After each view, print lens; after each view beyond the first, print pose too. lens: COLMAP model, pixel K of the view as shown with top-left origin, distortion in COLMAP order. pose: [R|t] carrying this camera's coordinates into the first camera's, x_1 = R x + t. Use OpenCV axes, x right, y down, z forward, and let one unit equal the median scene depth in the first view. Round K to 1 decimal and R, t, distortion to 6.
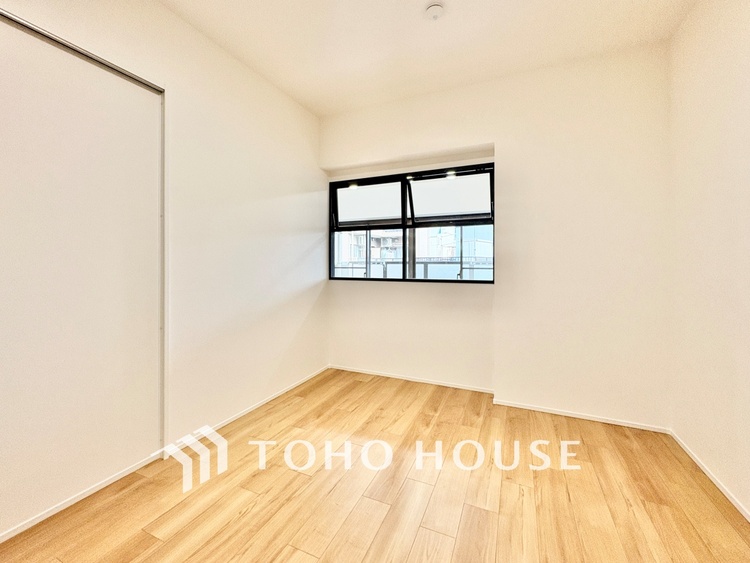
lens RADIAL K [[320.7, 0, 372.8], [0, 320.7, 265.5], [0, 0, 1]] dist [0.001012, 0.000391]
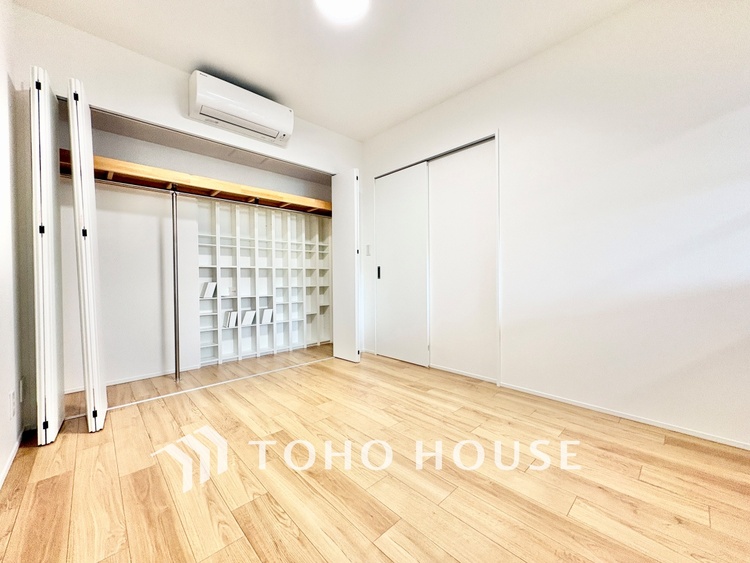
lens RADIAL K [[299.1, 0, 375.0], [0, 299.1, 281.5], [0, 0, 1]] dist [-0.001138, -0.000078]
pose [[-0.382603, 0.011682, -0.923839, 0.693946], [0.006472, 0.999929, 0.009964, 0.093287], [0.923890, -0.002166, -0.382652, 0.850692]]
